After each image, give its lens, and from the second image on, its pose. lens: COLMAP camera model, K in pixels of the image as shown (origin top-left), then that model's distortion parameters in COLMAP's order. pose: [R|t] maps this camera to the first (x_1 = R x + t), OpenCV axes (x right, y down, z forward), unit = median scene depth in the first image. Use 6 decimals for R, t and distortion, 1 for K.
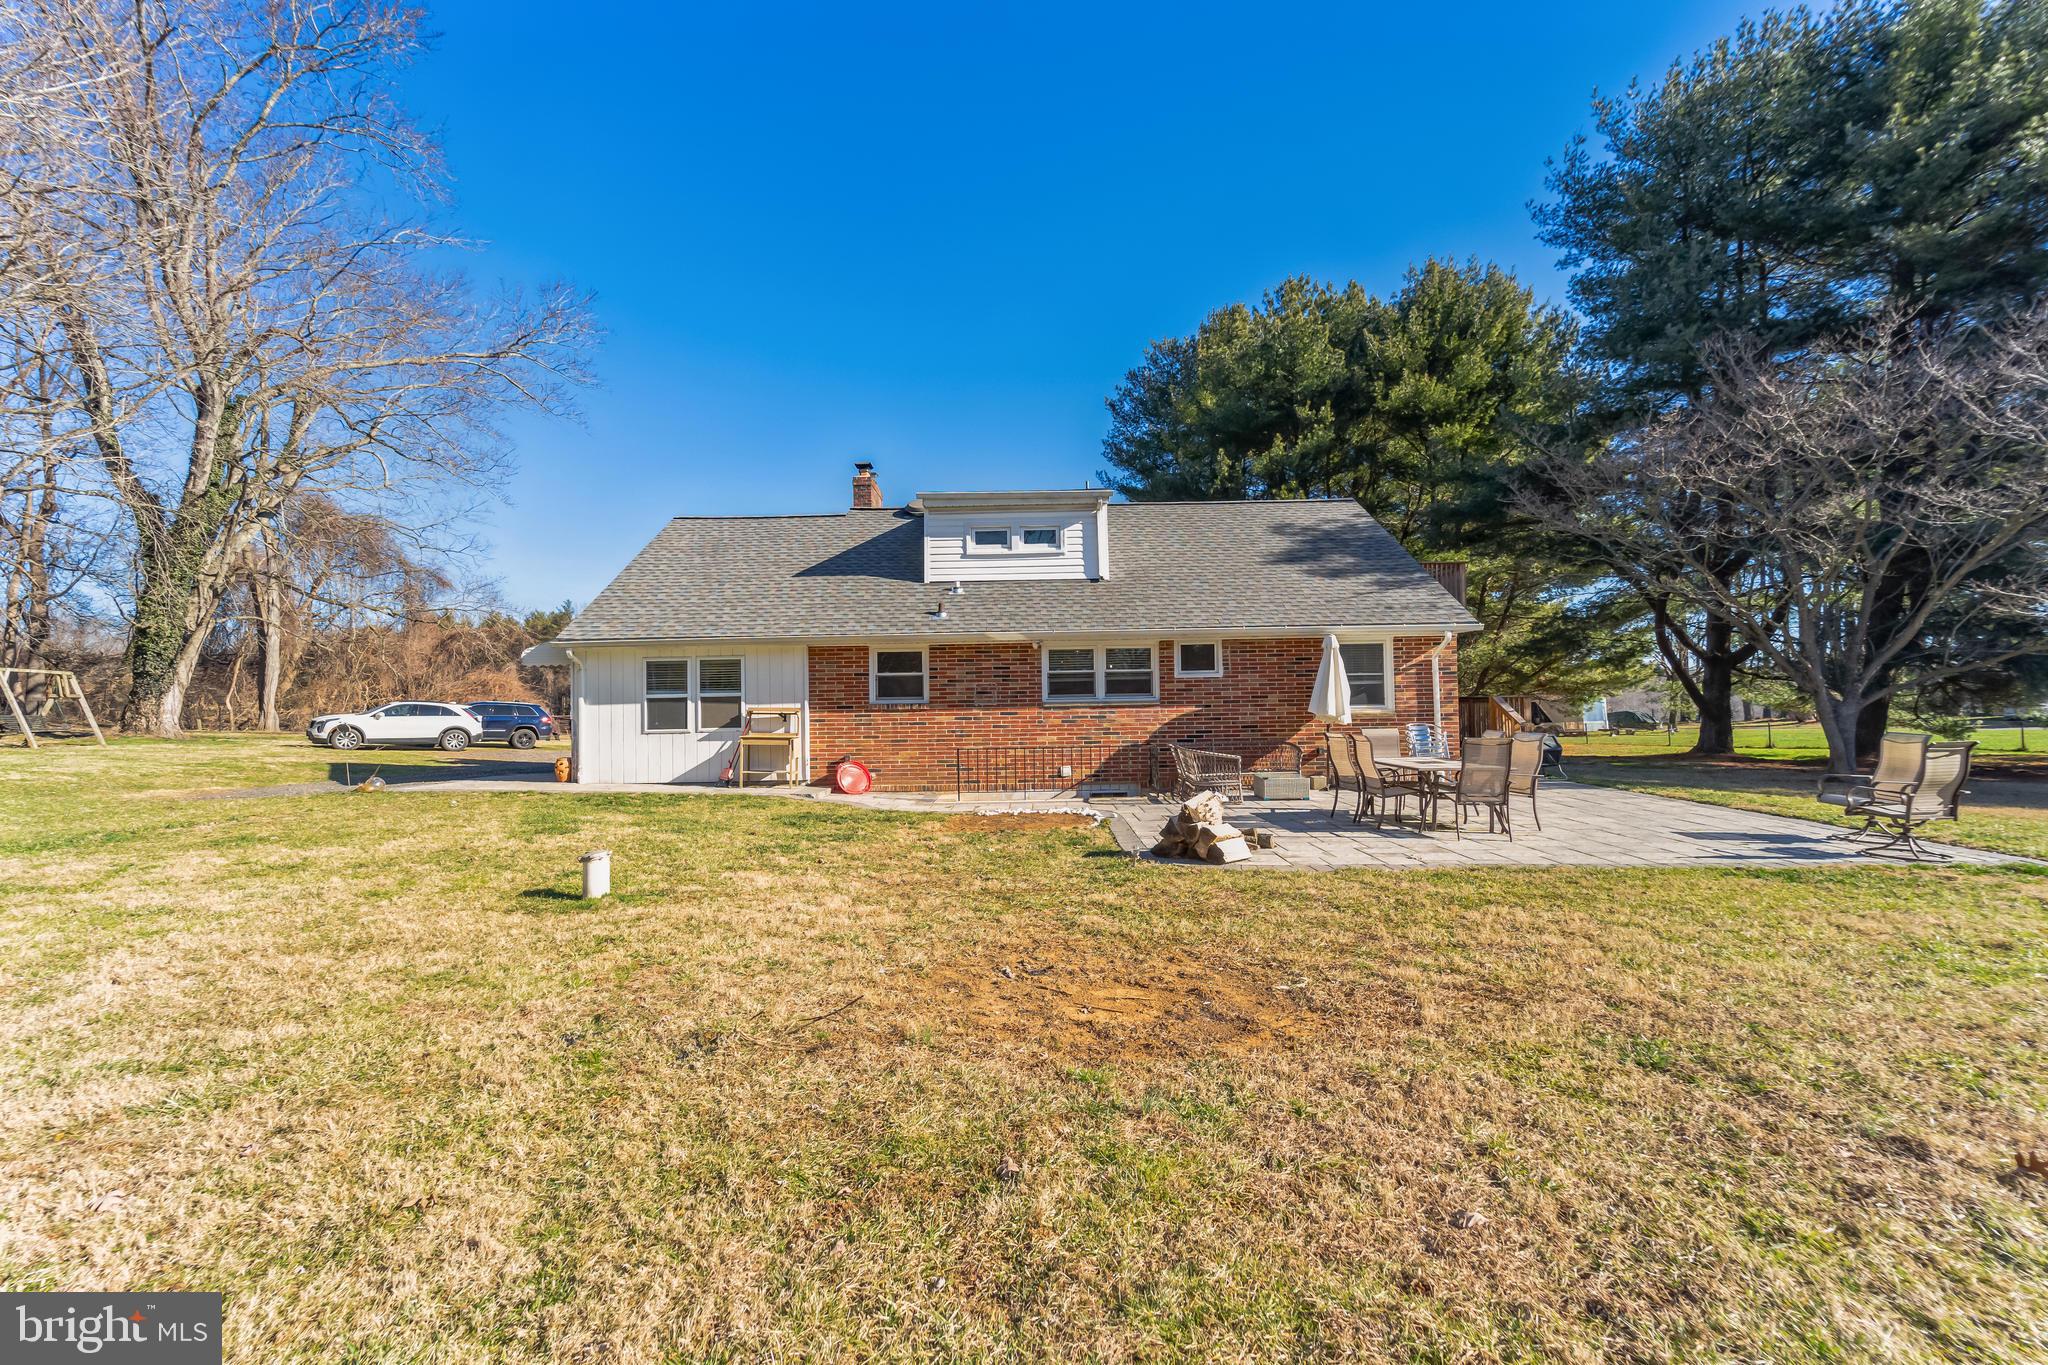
lens RADIAL K [[834.4, 0, 1030.5], [0, 834.4, 670.9], [0, 0, 1]] dist [0.001464, -0.001811]
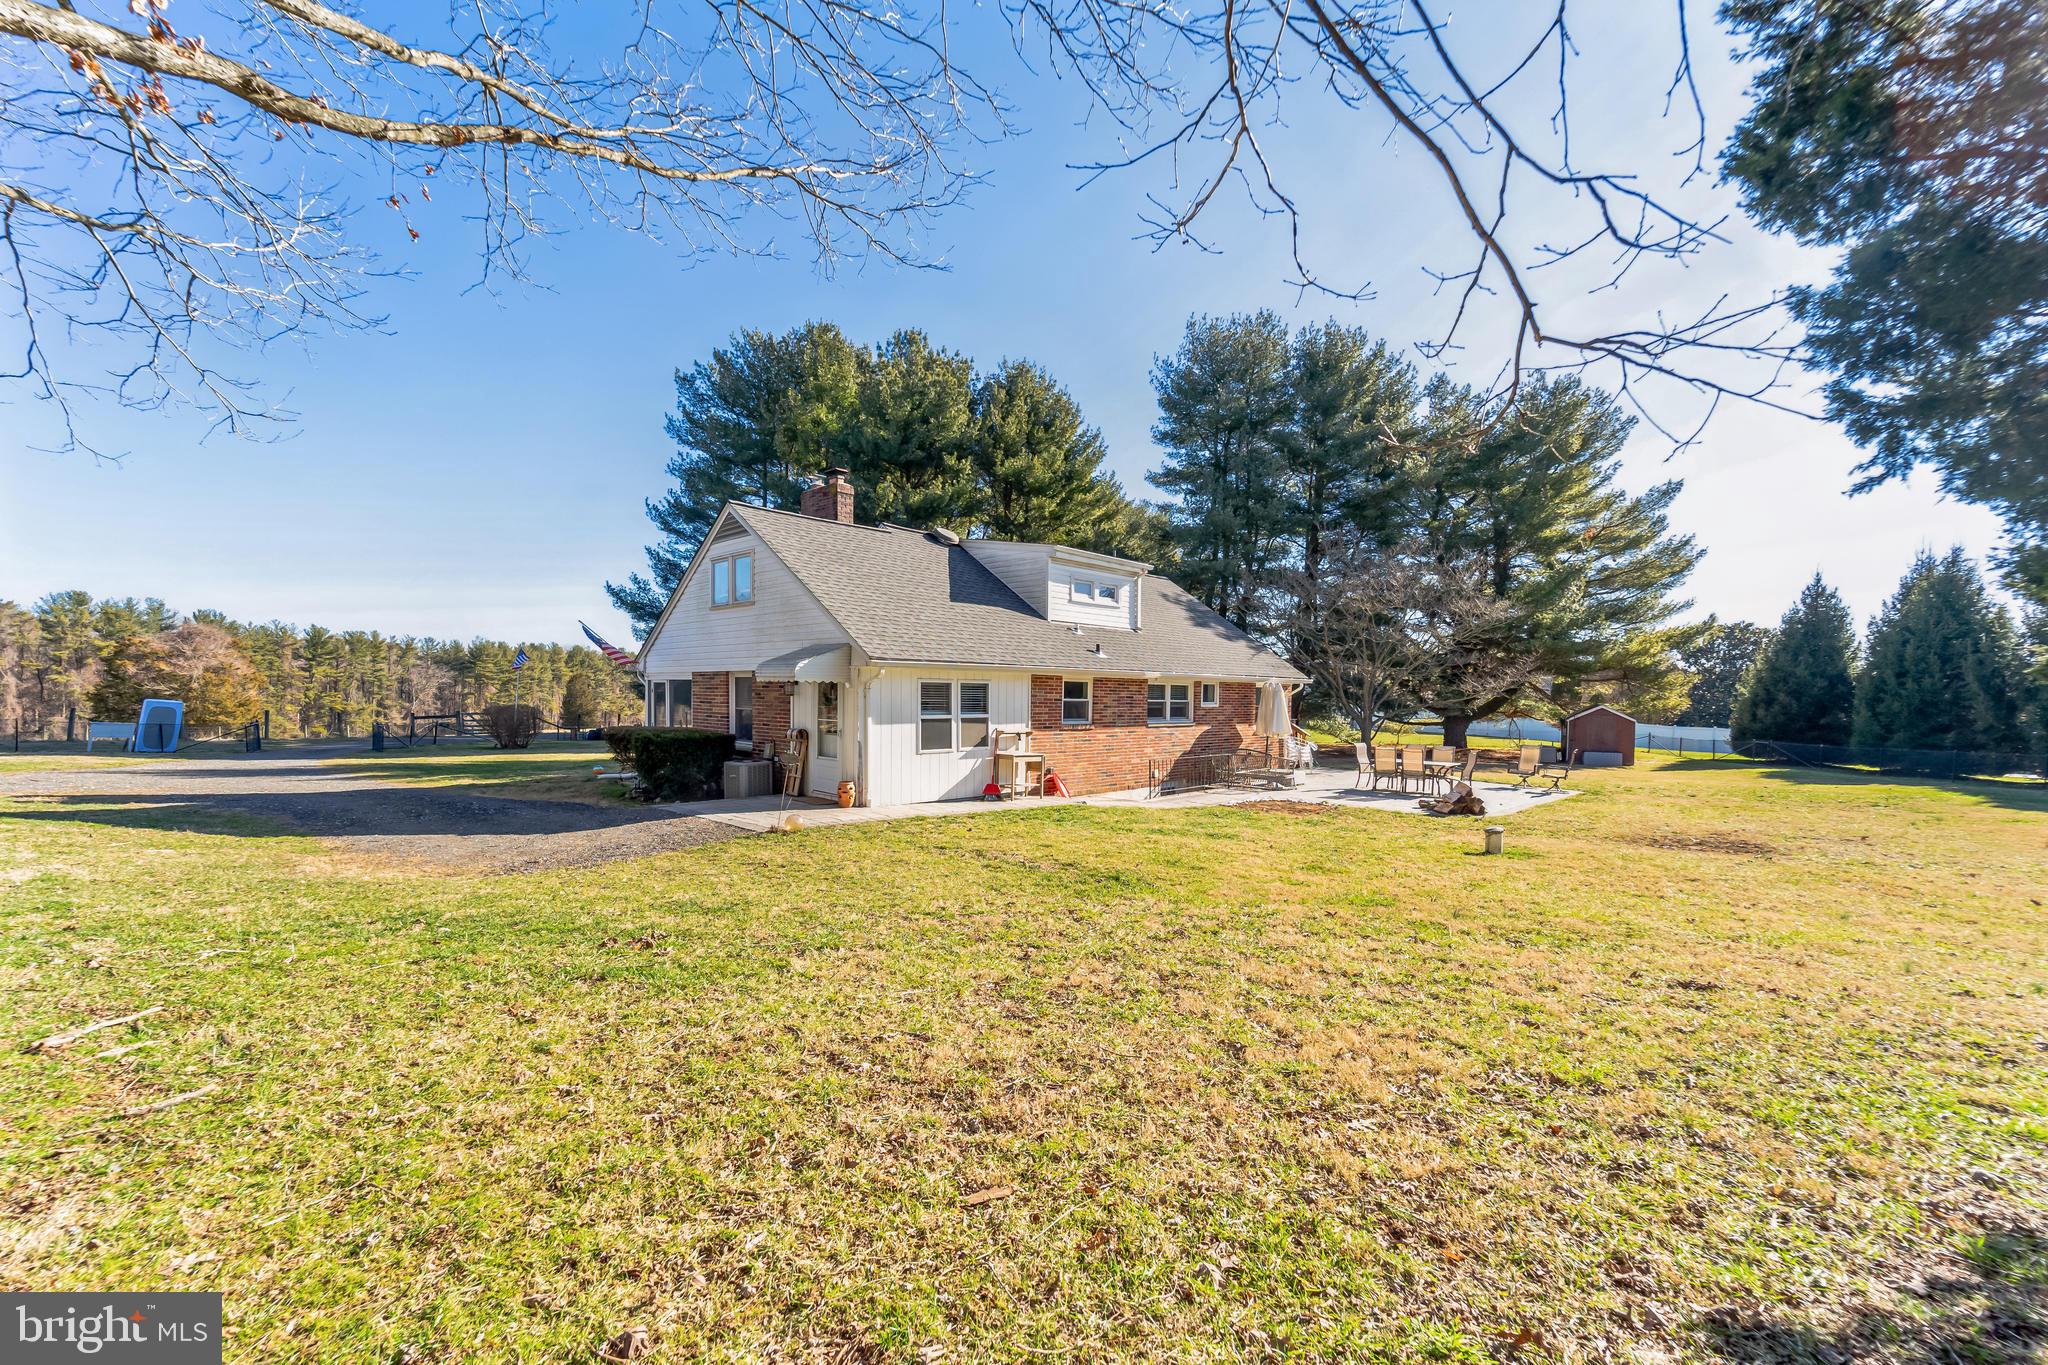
lens RADIAL K [[834.4, 0, 1040.0], [0, 834.4, 696.7], [0, 0, 1]] dist [0.001464, -0.001811]
pose [[0.684242, 0.024447, 0.728846, -1.089665], [-0.058164, 0.998083, 0.021127, -0.023502], [-0.726932, -0.056849, 0.684352, 0.203303]]
